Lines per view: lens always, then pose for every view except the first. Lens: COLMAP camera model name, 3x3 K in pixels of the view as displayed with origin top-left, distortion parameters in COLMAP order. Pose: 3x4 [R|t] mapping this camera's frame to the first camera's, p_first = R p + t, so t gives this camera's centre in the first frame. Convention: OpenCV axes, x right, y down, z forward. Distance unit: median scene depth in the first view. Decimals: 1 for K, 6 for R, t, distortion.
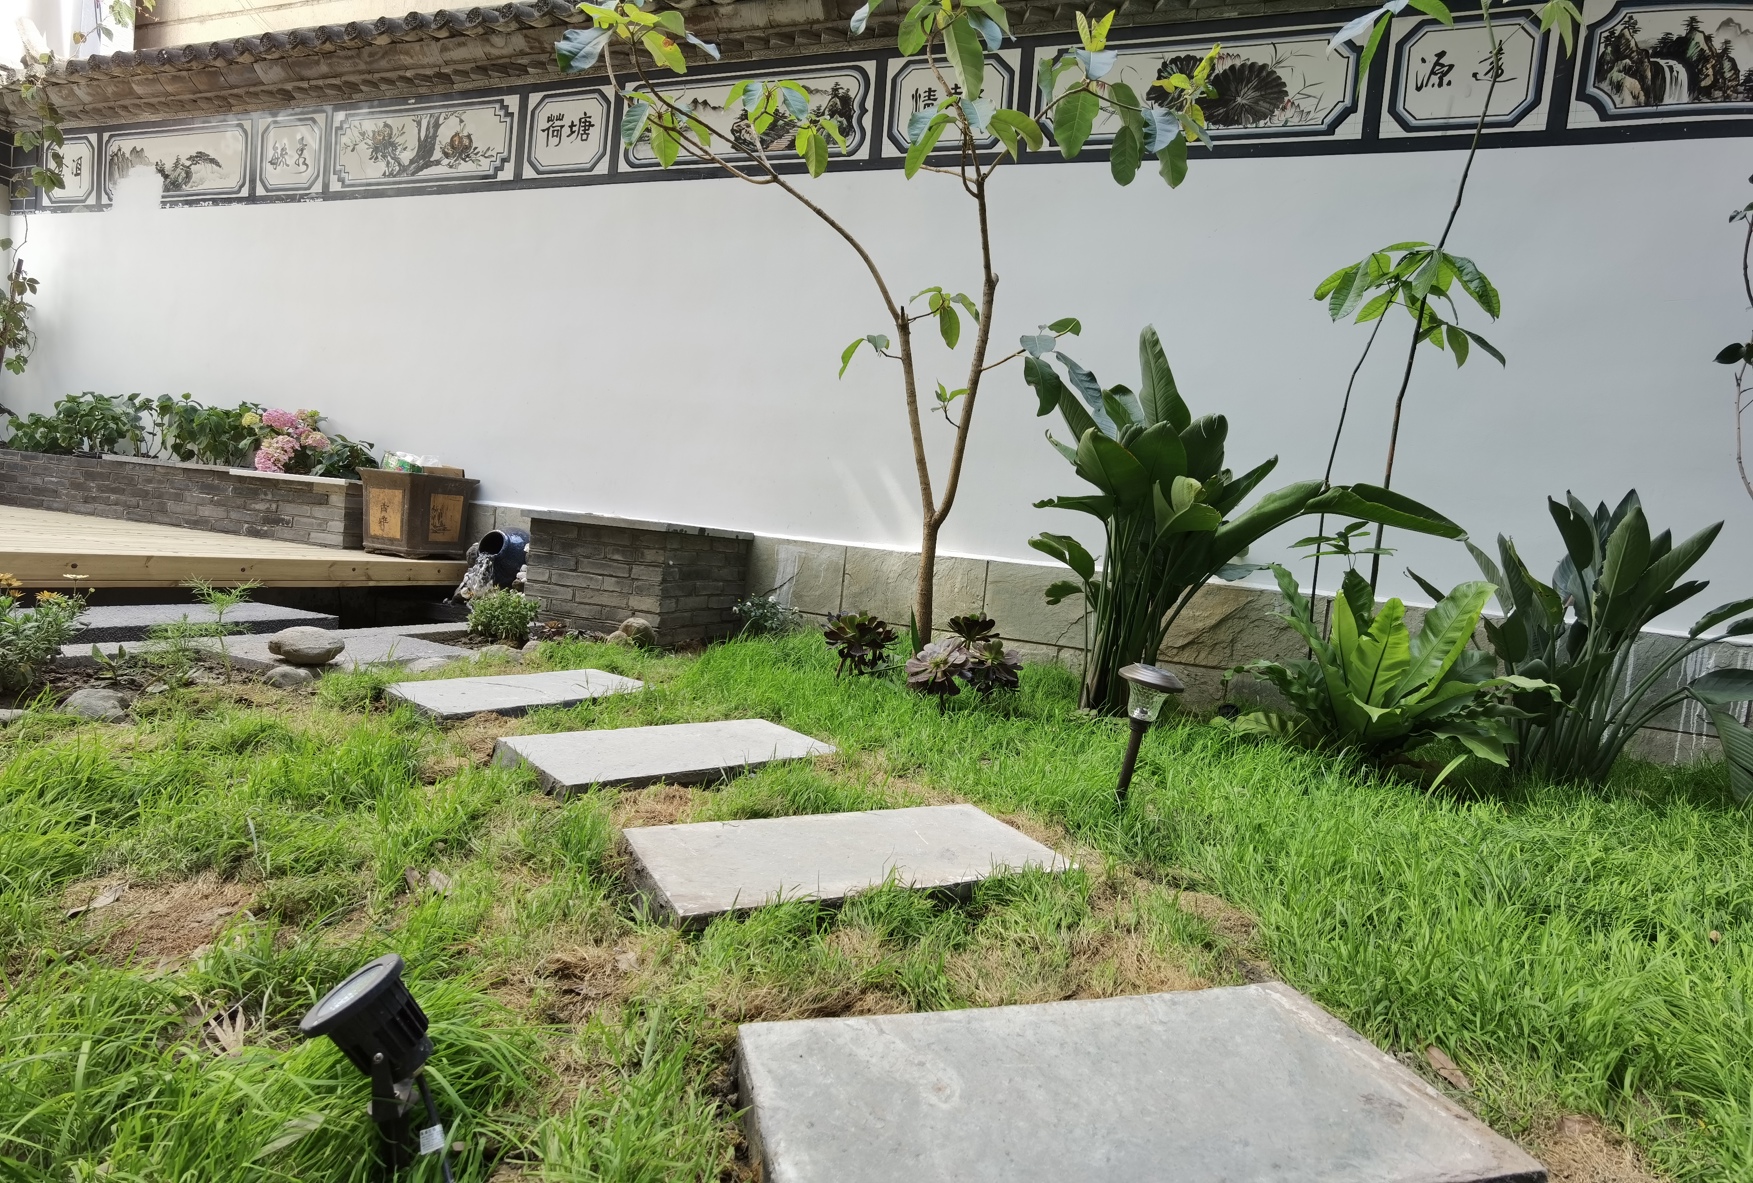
lens RADIAL K [[873.5, 0, 876.7], [0, 873.5, 624.3], [0, 0, 1]] dist [-0.002669, -0.001047]
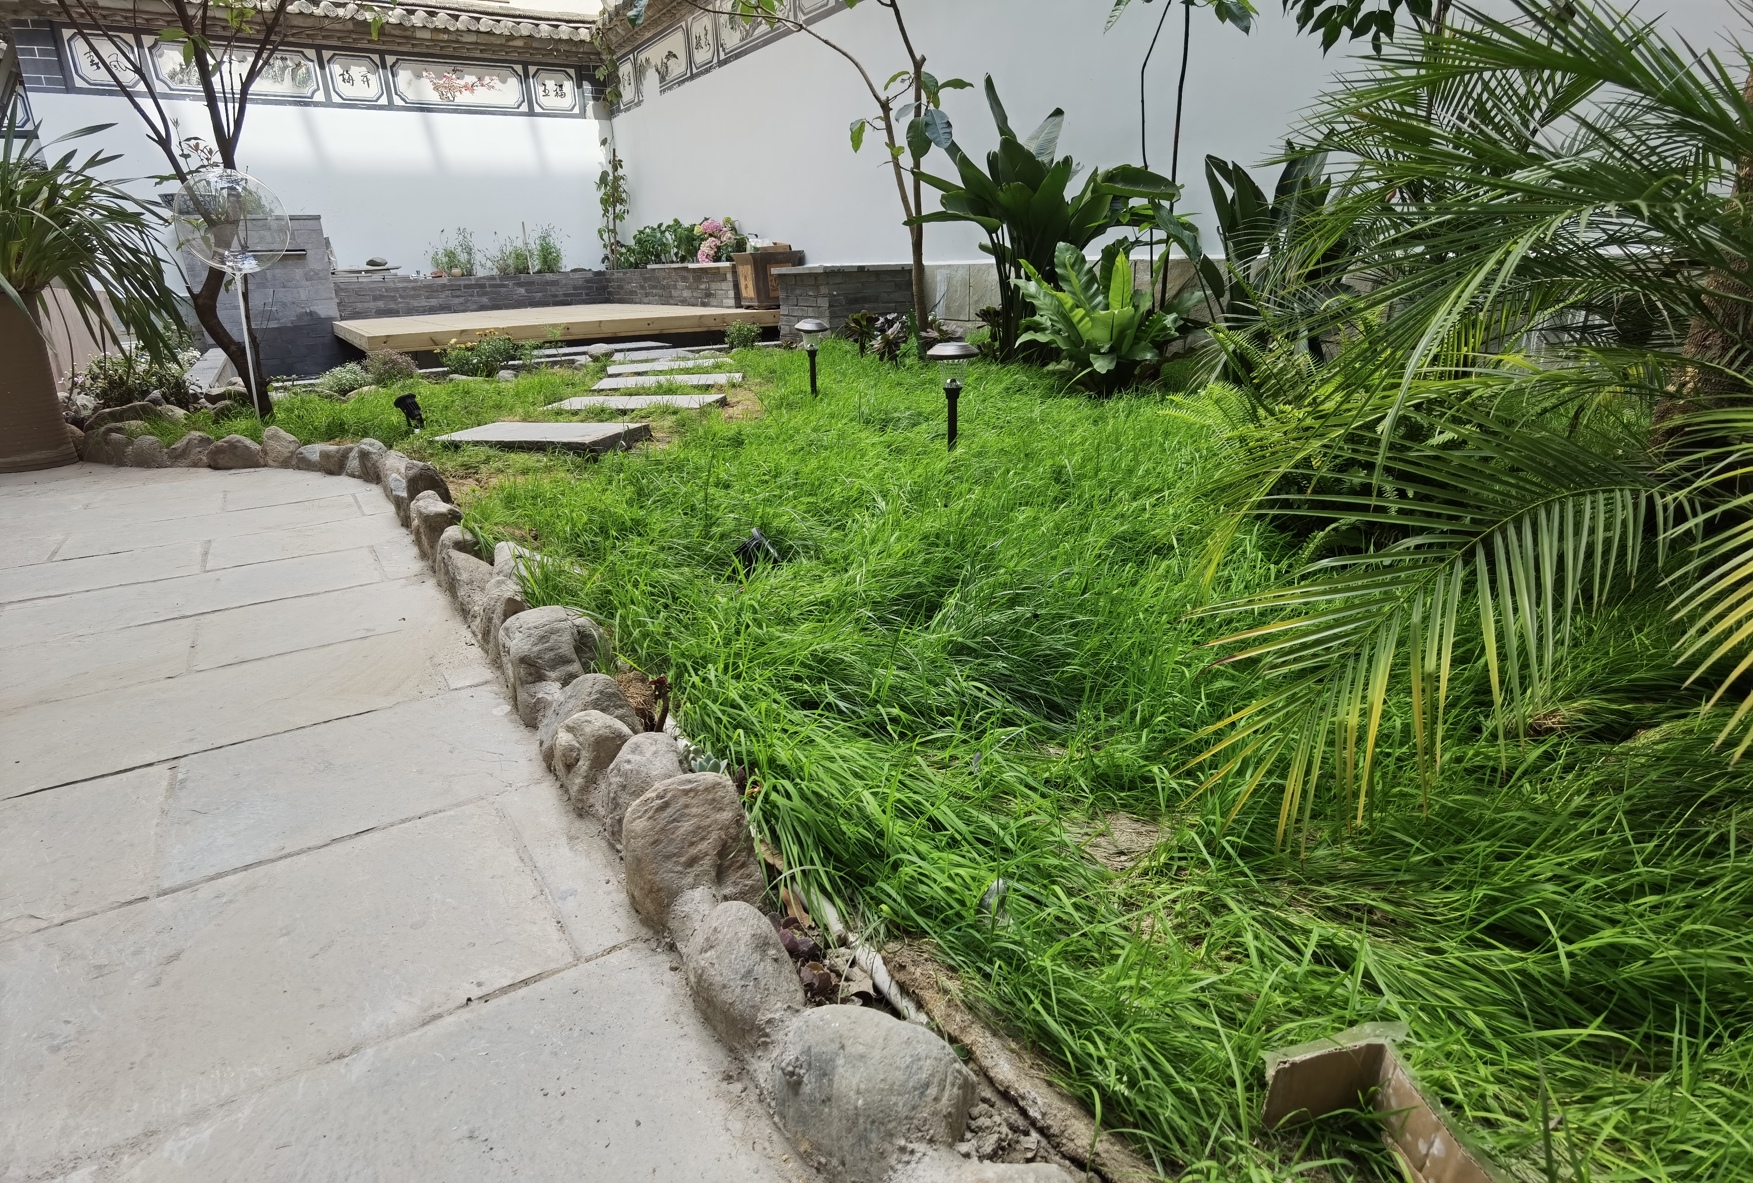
lens RADIAL K [[884.8, 0, 876.5], [0, 884.8, 591.5], [0, 0, 1]] dist [0.021158, -0.106404]
pose [[0.798366, 0.085294, -0.596101, 0.565783], [0.058130, 0.974378, 0.217275, 0.075932], [0.599360, -0.208117, 0.772952, -0.185927]]
